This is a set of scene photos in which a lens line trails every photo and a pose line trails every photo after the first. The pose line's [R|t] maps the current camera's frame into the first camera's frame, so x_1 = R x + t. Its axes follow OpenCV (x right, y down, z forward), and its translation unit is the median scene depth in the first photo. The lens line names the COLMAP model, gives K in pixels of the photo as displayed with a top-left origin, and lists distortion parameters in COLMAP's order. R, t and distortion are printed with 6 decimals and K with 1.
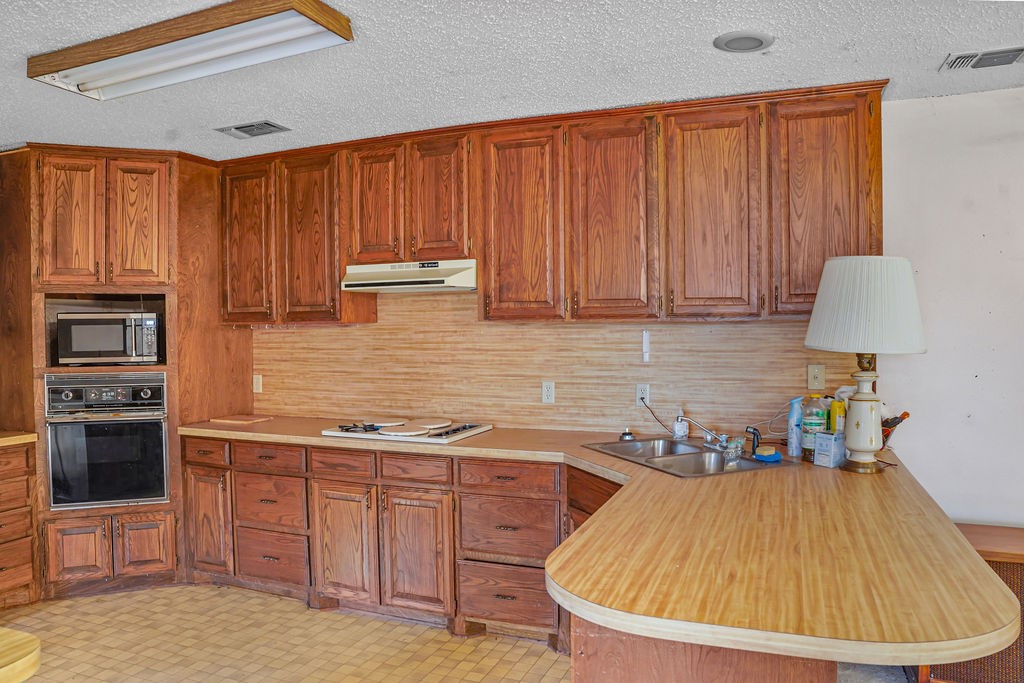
lens RADIAL K [[715.7, 0, 515.0], [0, 715.7, 348.0], [0, 0, 1]] dist [-0.165379, 0.117420]
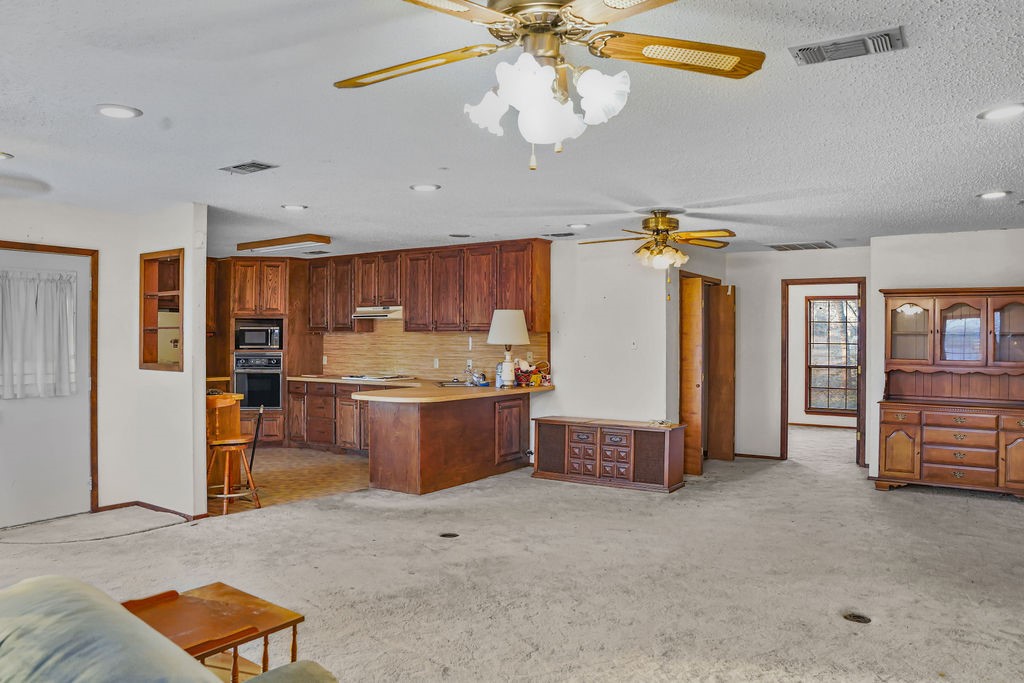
lens RADIAL K [[715.7, 0, 515.0], [0, 715.7, 348.0], [0, 0, 1]] dist [-0.165379, 0.117420]
pose [[0.981236, 0.015914, -0.192151, 0.724503], [-0.019976, 0.999616, -0.019224, 0.050679], [0.191771, 0.022702, 0.981177, -1.184193]]
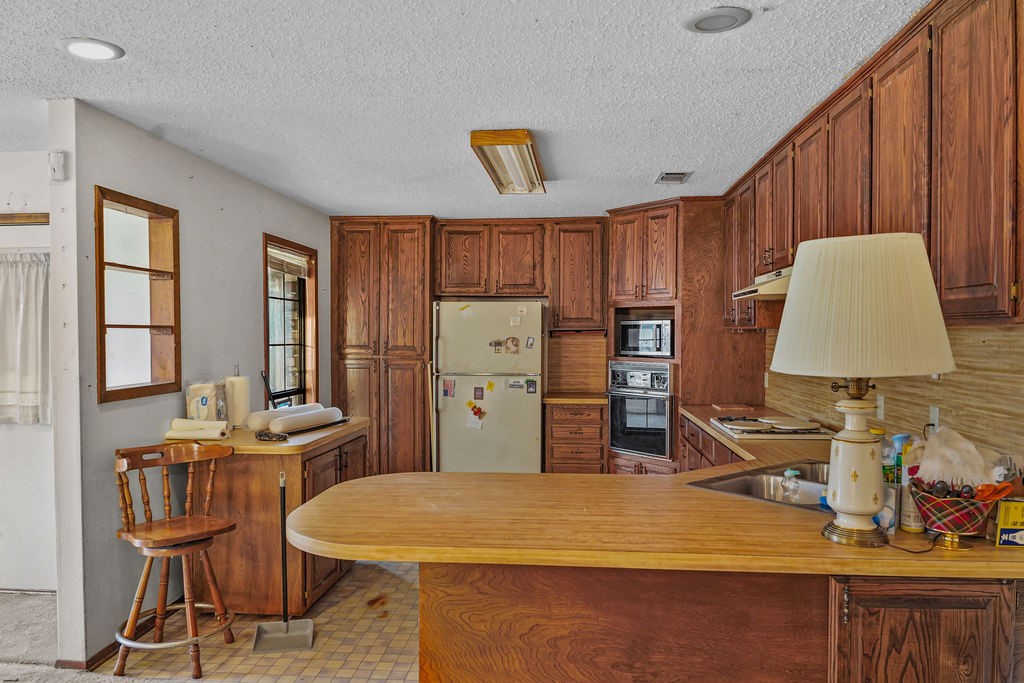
lens RADIAL K [[711.1, 0, 512.0], [0, 711.1, 341.5], [0, 0, 1]] dist [0.000638, -0.095343]
pose [[0.291816, 0.020426, -0.956256, 0.735941], [-0.032287, 0.999413, 0.011495, -0.014588], [0.955929, 0.027520, 0.292304, 0.302677]]
